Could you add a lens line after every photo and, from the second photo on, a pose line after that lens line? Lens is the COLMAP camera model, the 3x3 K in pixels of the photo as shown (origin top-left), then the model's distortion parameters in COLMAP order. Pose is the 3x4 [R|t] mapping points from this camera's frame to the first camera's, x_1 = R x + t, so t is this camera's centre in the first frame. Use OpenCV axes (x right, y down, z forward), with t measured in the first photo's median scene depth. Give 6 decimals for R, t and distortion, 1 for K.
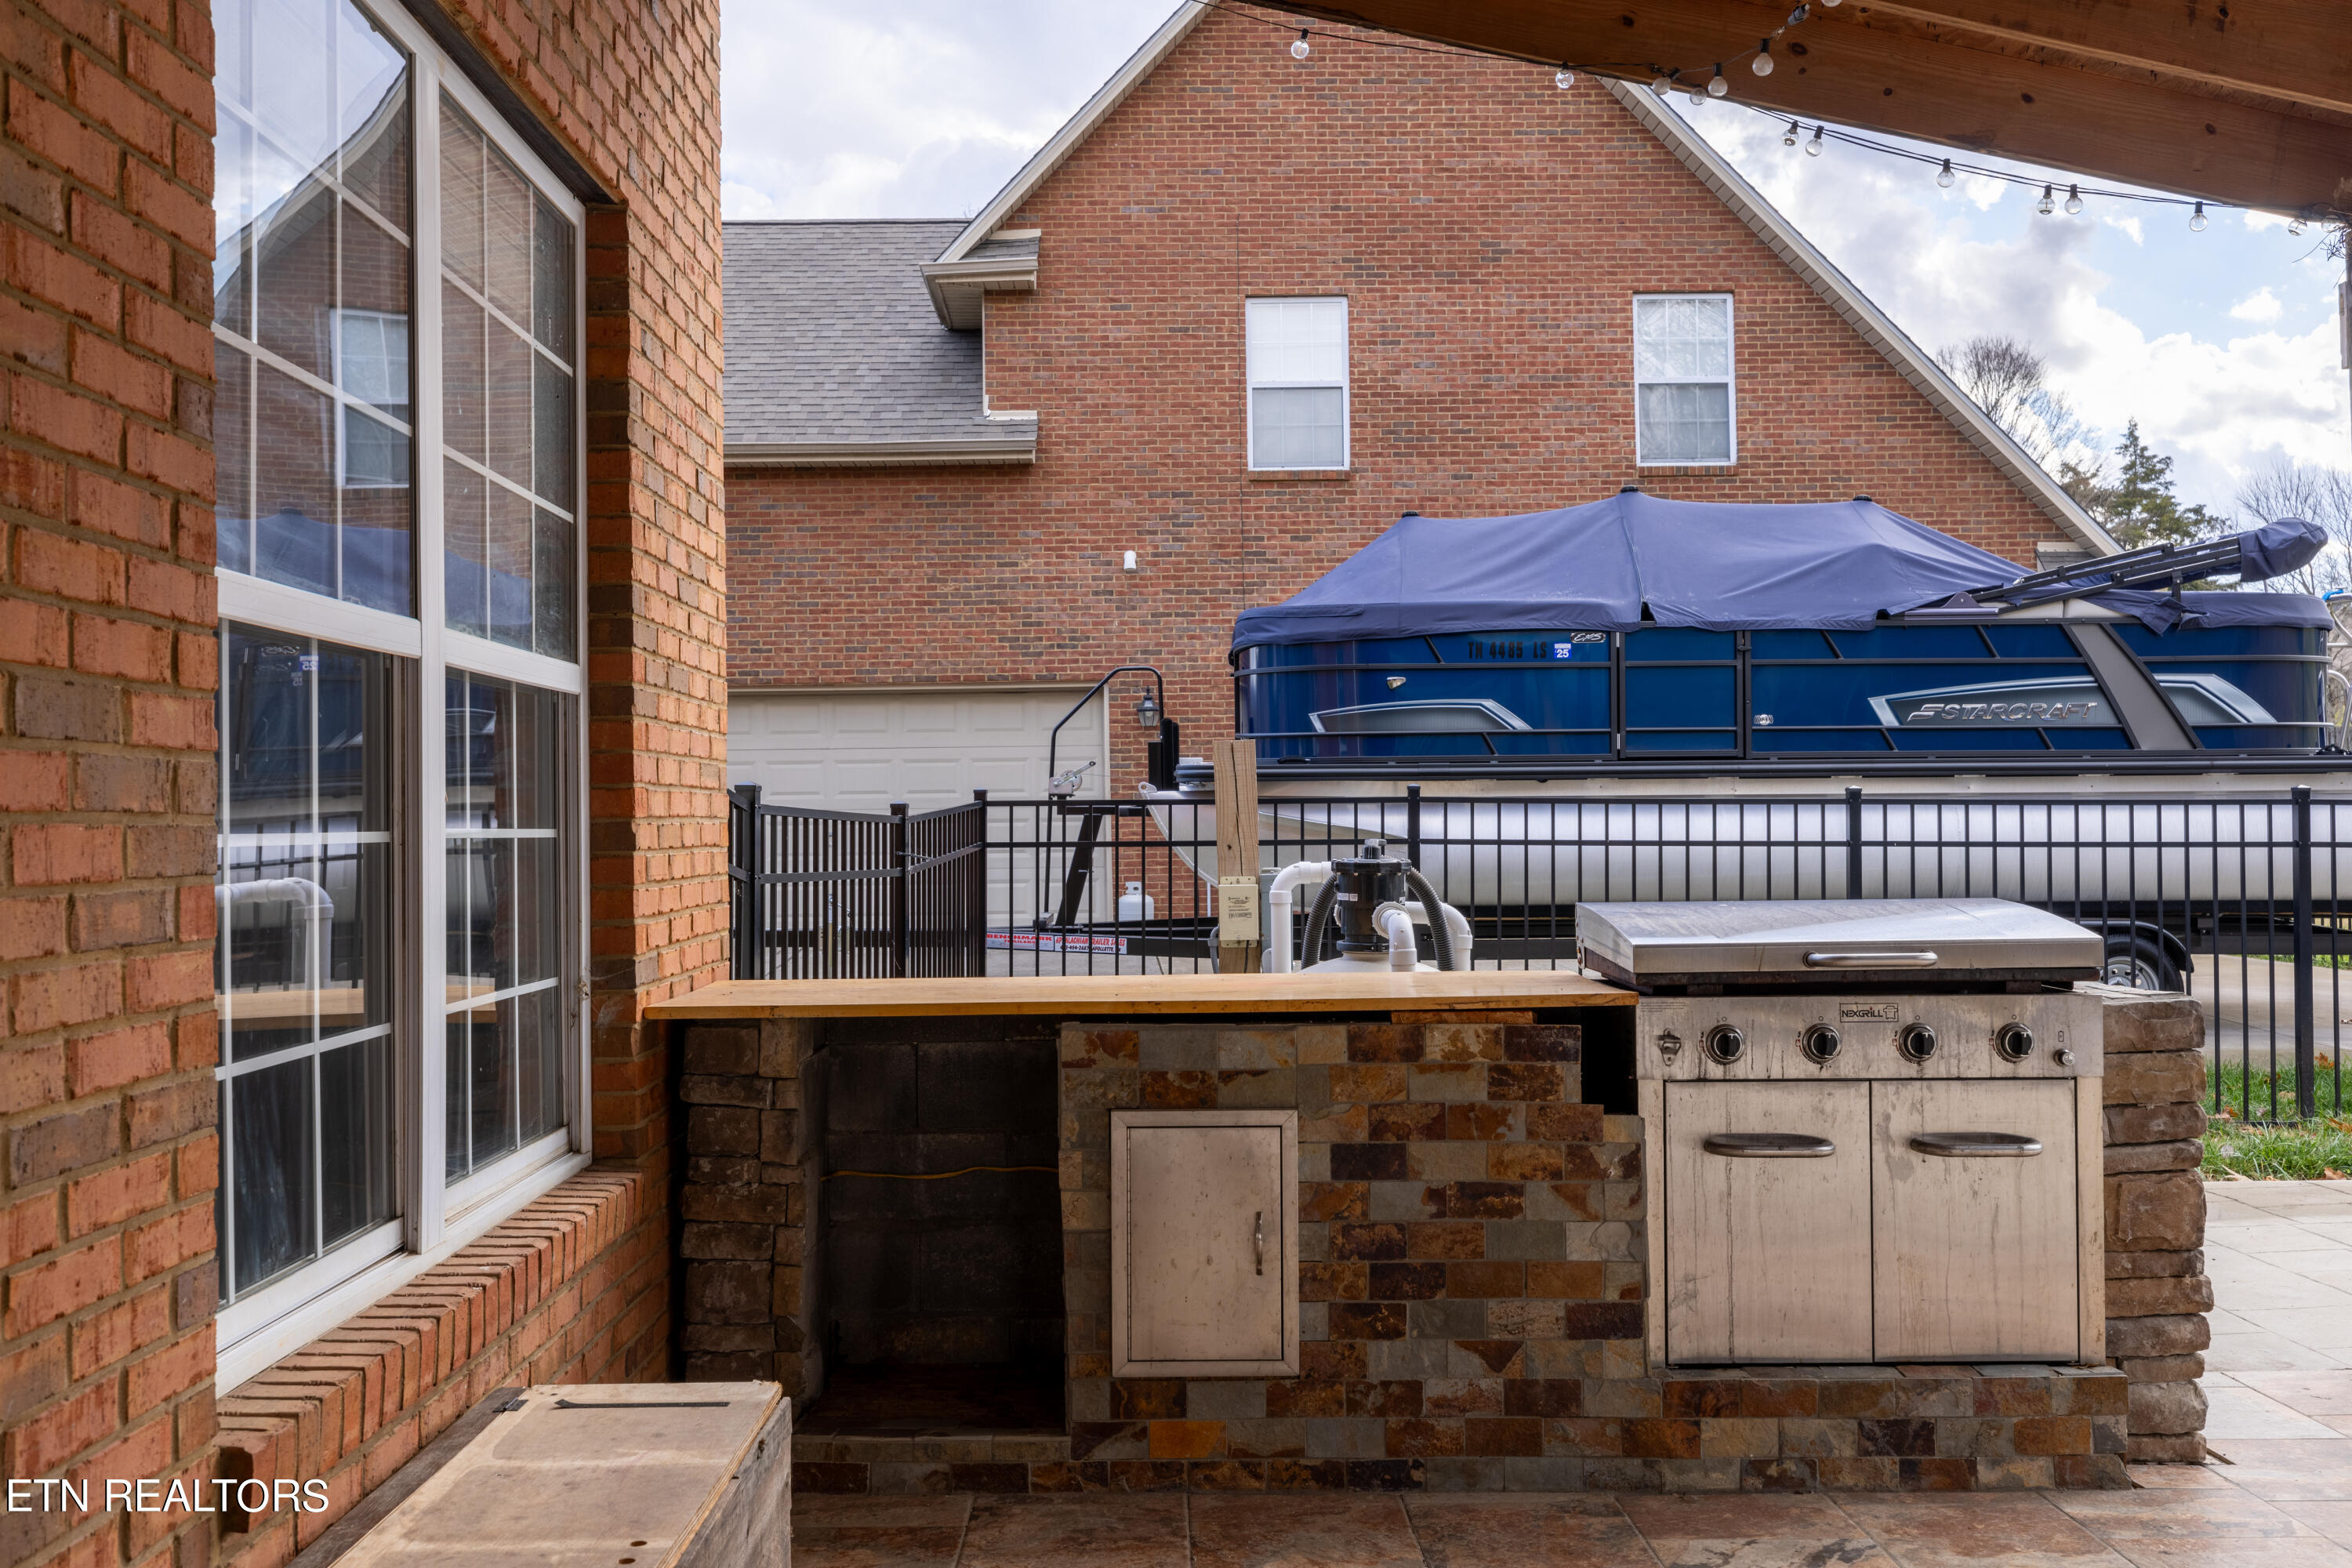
lens RADIAL K [[2106.1, 0, 1176.0], [0, 2106.1, 784.0], [0, 0, 1]] dist [0.001822, 0.007949]
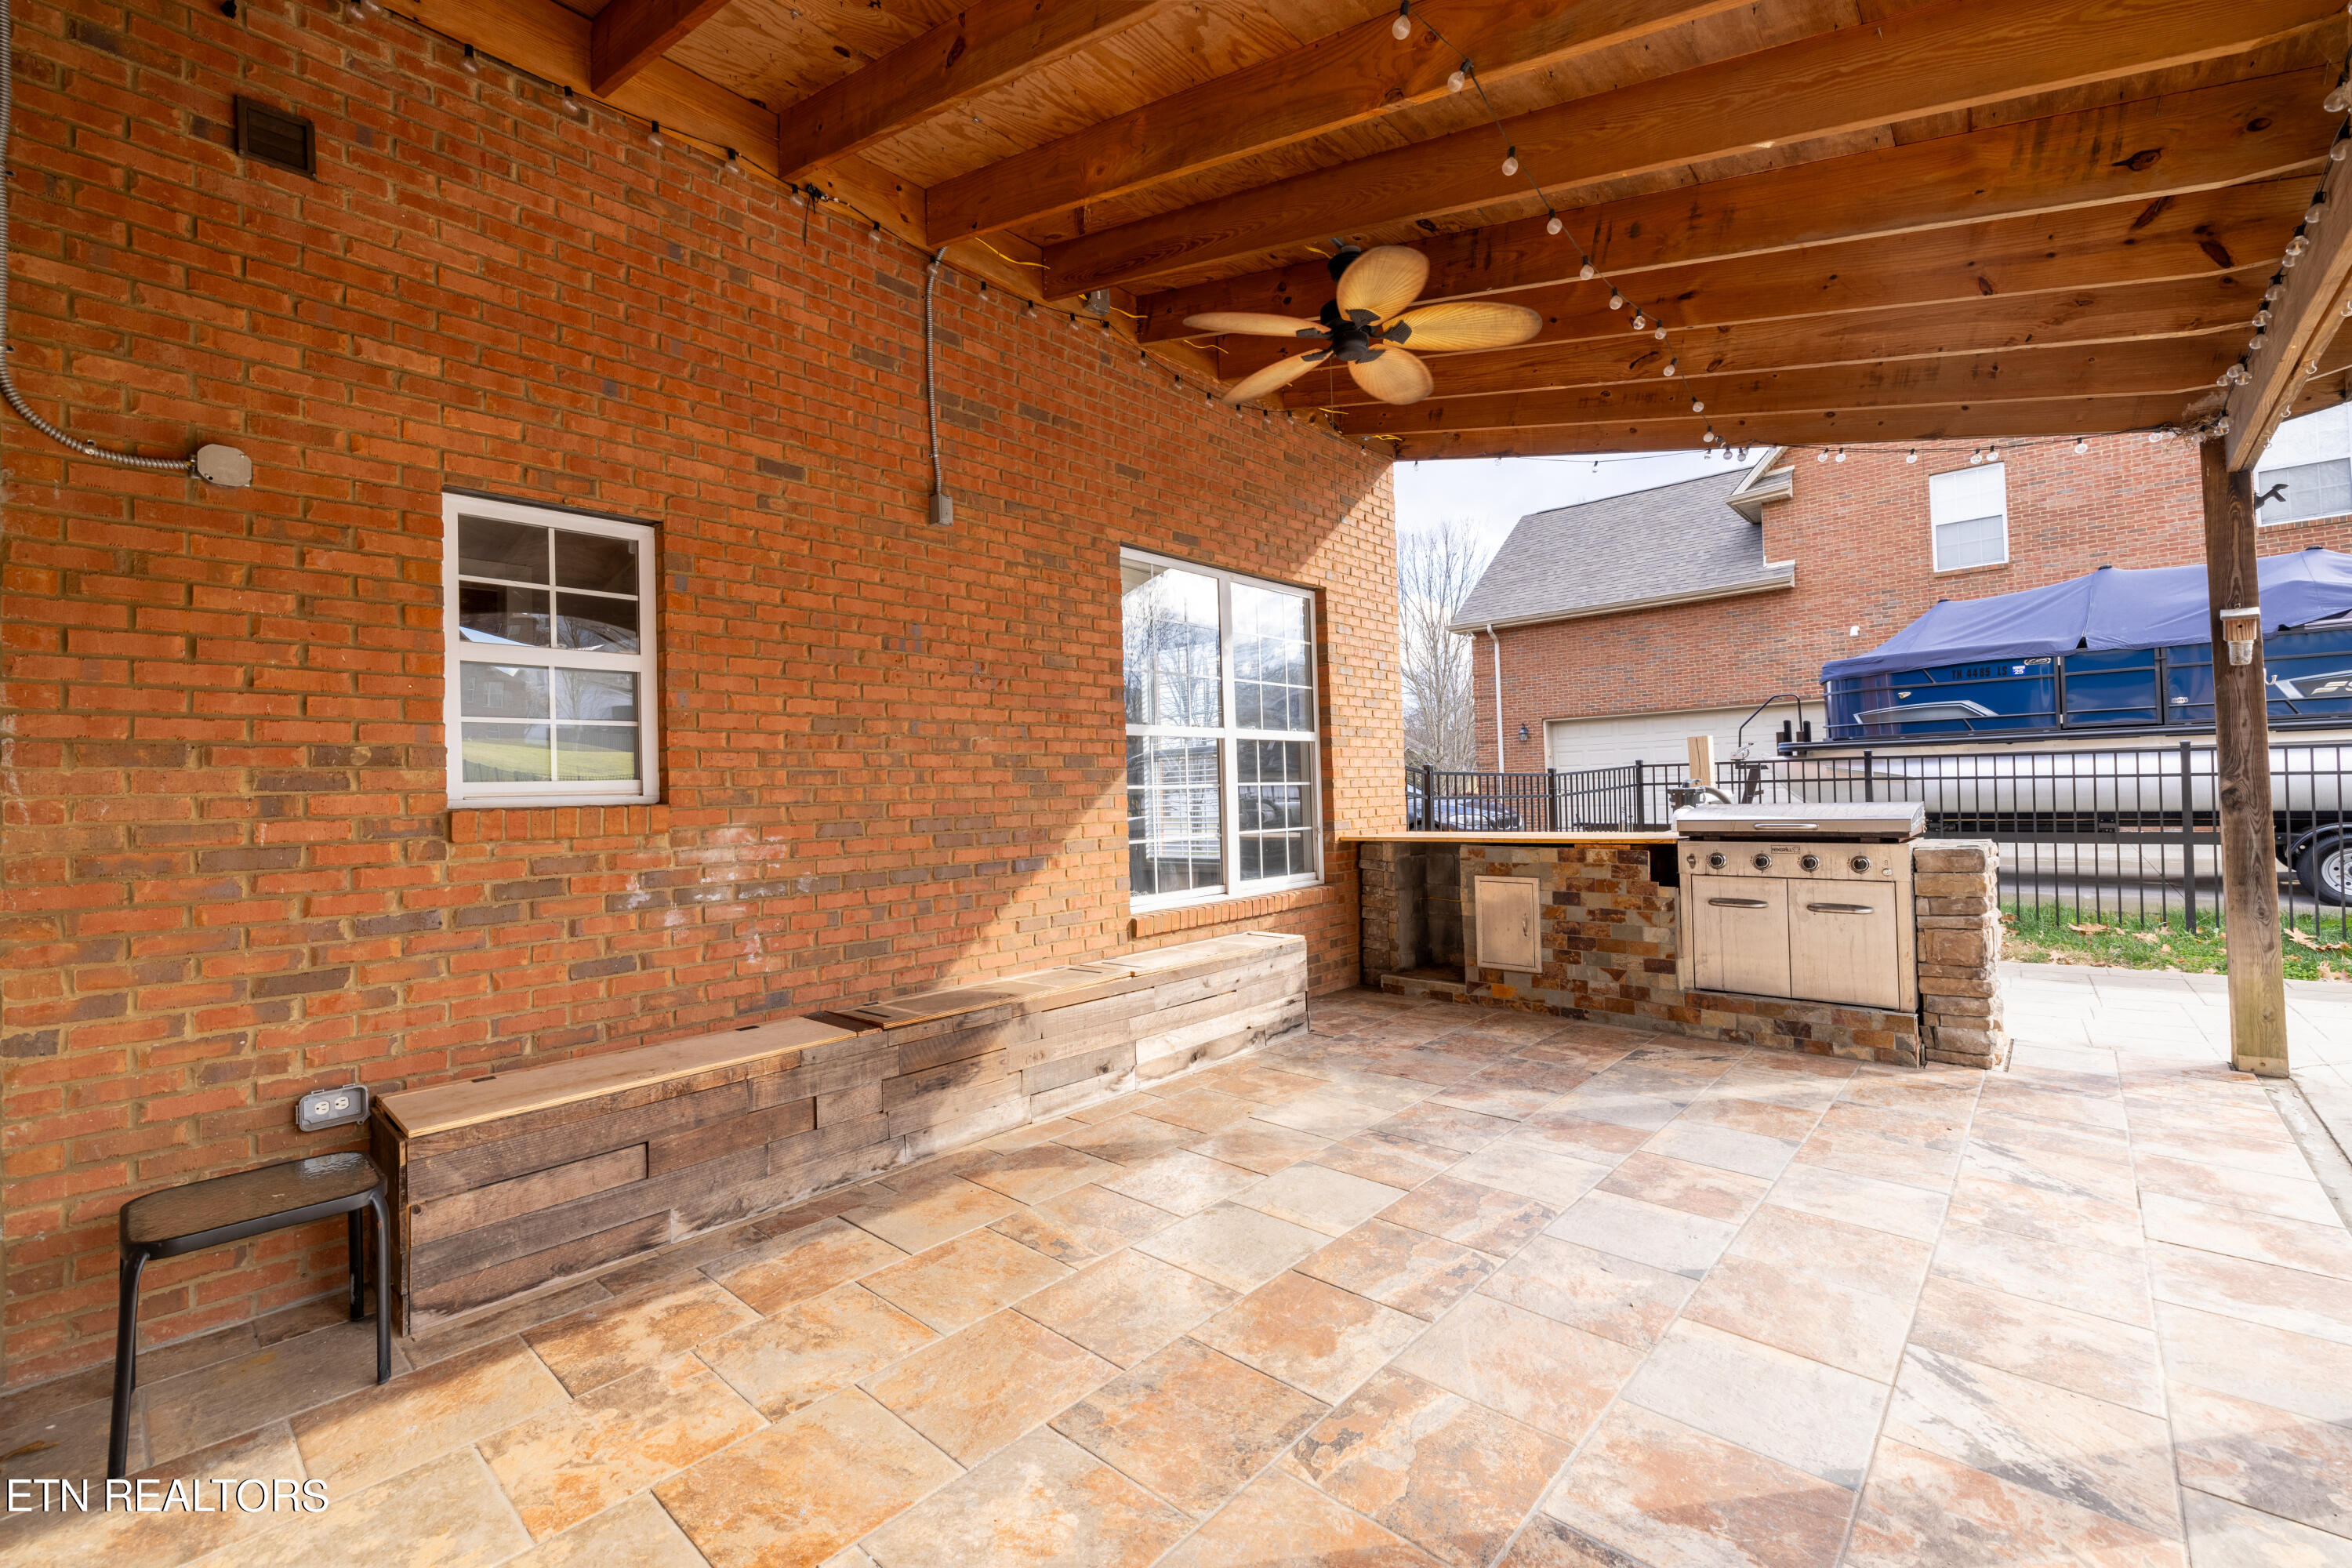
lens RADIAL K [[987.0, 0, 1166.7], [0, 987.0, 779.5], [0, 0, 1]] dist [0.001338, 0.000266]
pose [[0.726749, -0.020475, -0.686597, 0.594519], [0.033727, 0.999414, 0.005896, 0.000521], [0.686074, -0.027442, 0.727014, -0.277794]]
